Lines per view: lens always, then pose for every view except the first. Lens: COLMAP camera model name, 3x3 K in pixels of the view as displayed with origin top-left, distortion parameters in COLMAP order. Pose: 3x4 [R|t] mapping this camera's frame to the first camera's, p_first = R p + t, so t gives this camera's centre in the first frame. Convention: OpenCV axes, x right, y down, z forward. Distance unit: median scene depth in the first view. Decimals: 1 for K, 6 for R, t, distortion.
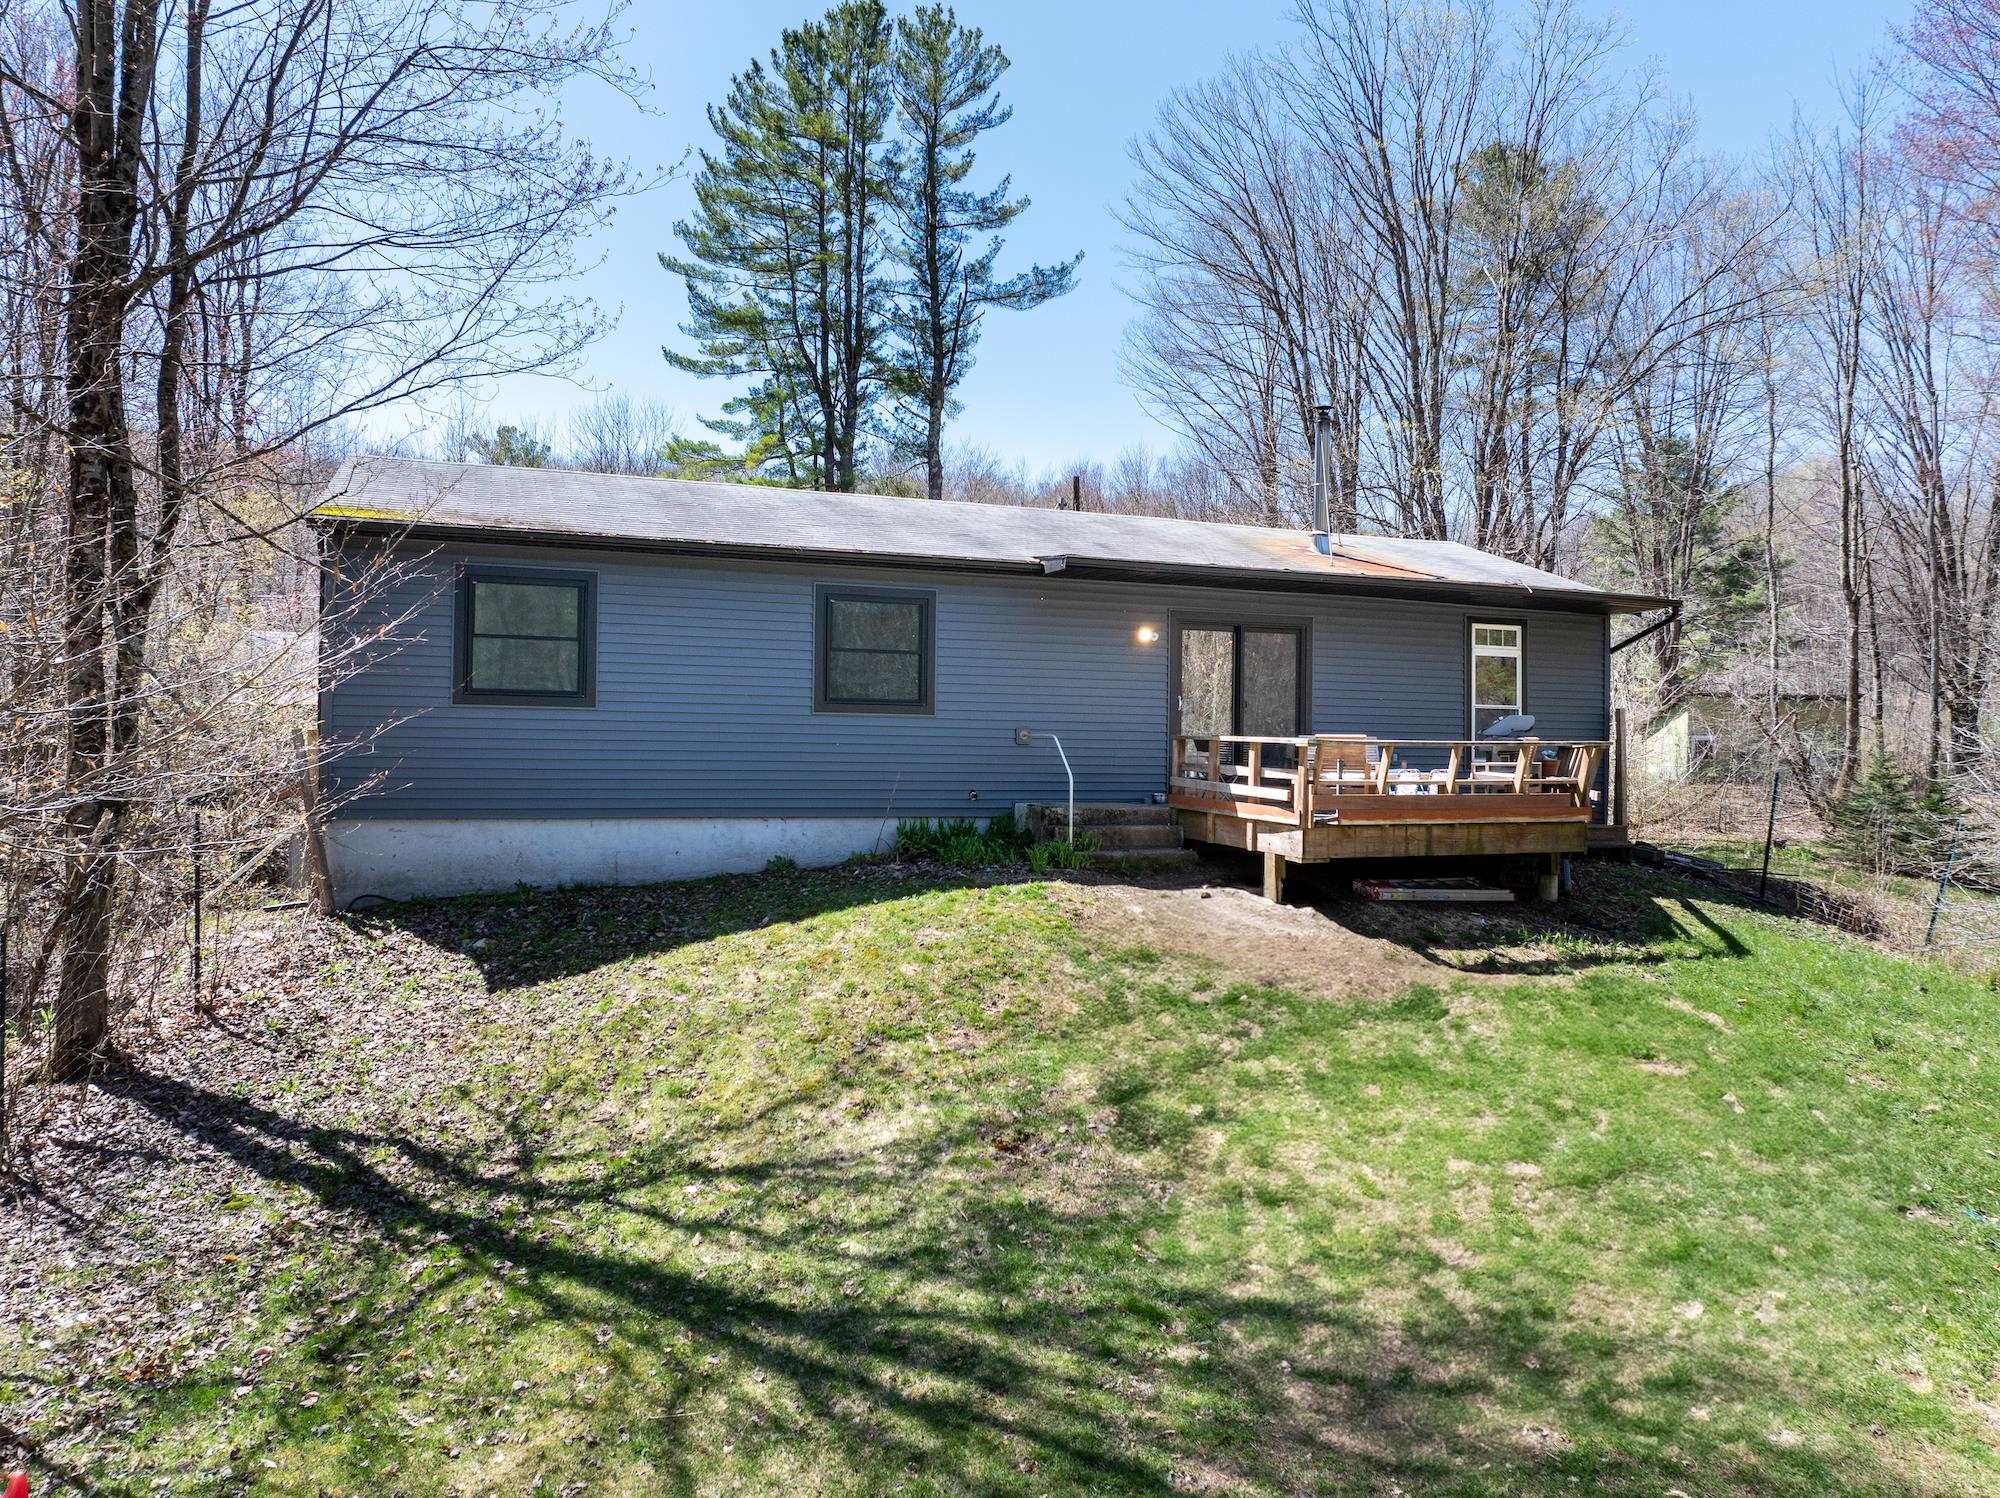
lens RADIAL K [[1391.2, 0, 1007.2], [0, 1391.2, 741.5], [0, 0, 1]] dist [-0.042883, -0.001813]
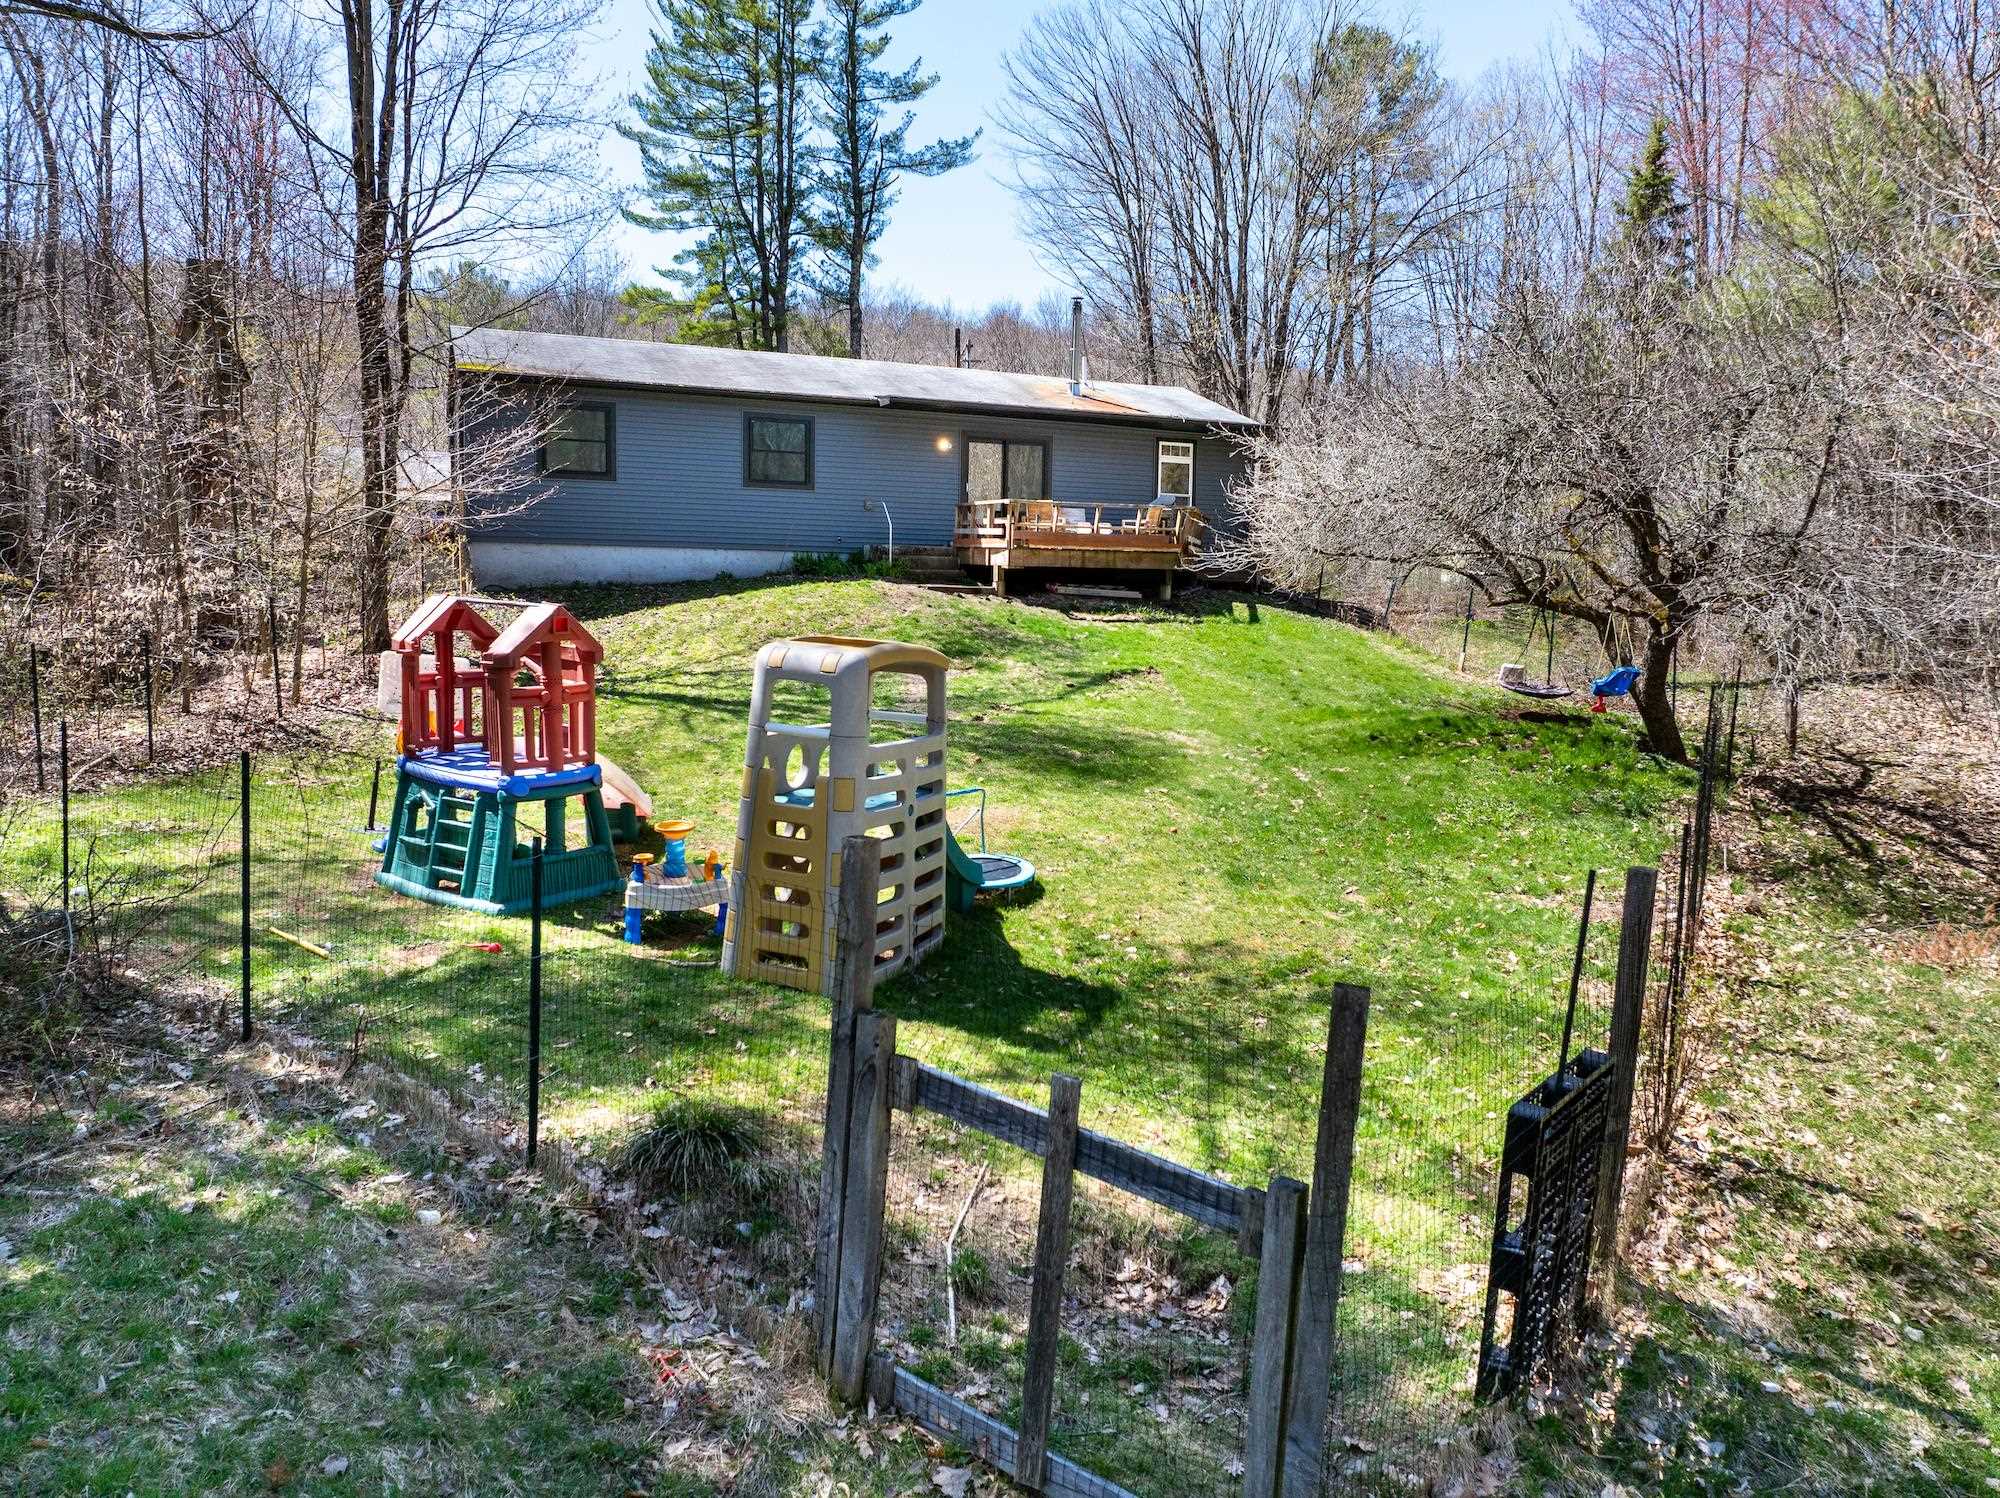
lens RADIAL K [[1391.2, 0, 1007.2], [0, 1391.2, 741.5], [0, 0, 1]] dist [-0.042883, -0.001813]
pose [[0.999348, 0.004576, 0.035807, 0.036450], [-0.008733, 0.993114, 0.116827, 0.025157], [-0.035026, -0.117064, 0.992507, -0.214469]]
